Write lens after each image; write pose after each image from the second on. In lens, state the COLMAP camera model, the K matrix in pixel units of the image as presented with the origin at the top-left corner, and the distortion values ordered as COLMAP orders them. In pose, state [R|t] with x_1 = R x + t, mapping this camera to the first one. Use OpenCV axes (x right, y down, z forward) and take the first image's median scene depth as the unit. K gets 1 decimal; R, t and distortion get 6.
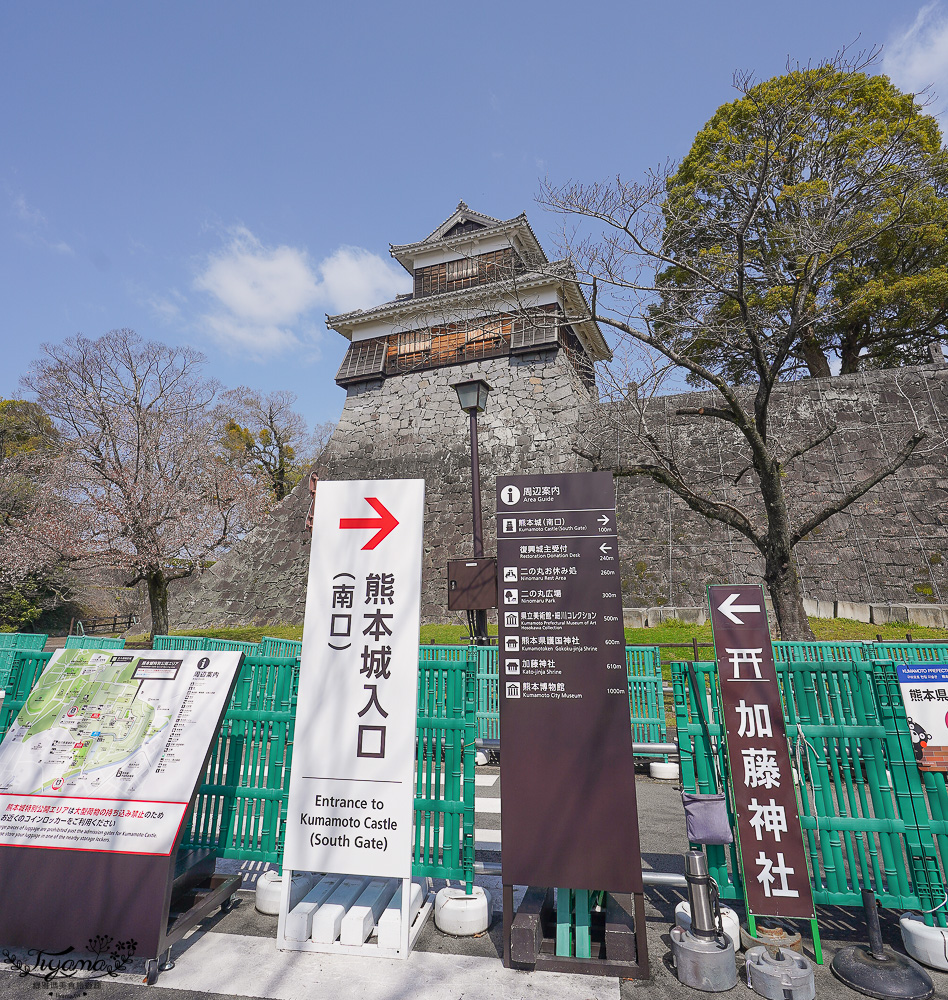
lens RADIAL K [[452.7, 0, 474.0], [0, 452.7, 500.0], [0, 0, 1]] dist [0.001491, 0.000197]
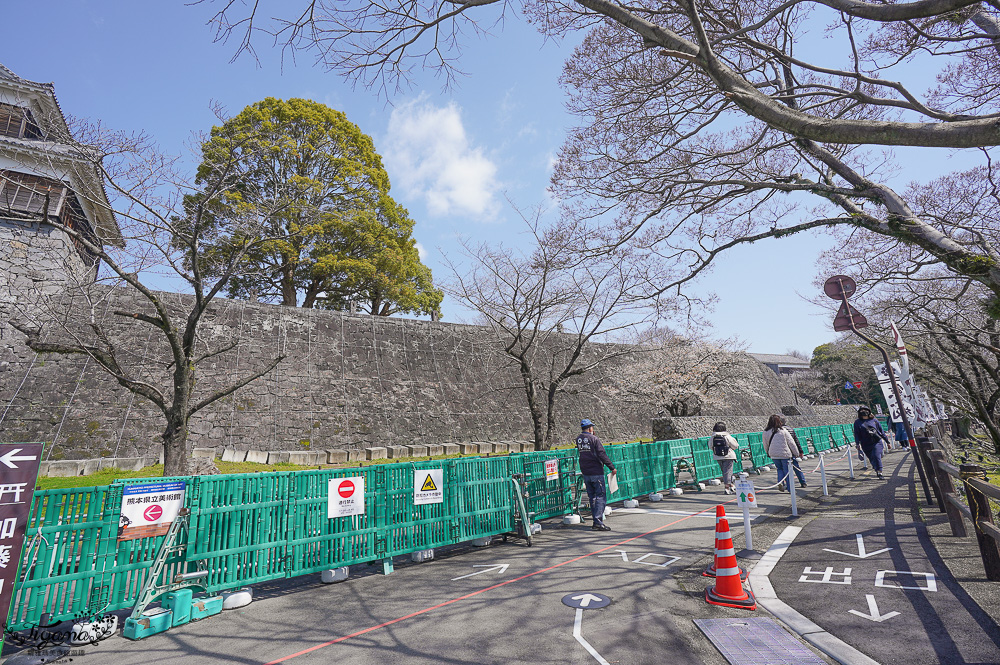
lens RADIAL K [[419.7, 0, 499.4], [0, 419.7, 347.2], [0, 0, 1]] dist [0.010942, 0.000605]
pose [[0.709354, 0.151856, 0.688299, 0.347279], [-0.135075, 0.987705, -0.078705, -0.126189], [-0.691788, -0.037142, 0.721145, -0.608066]]
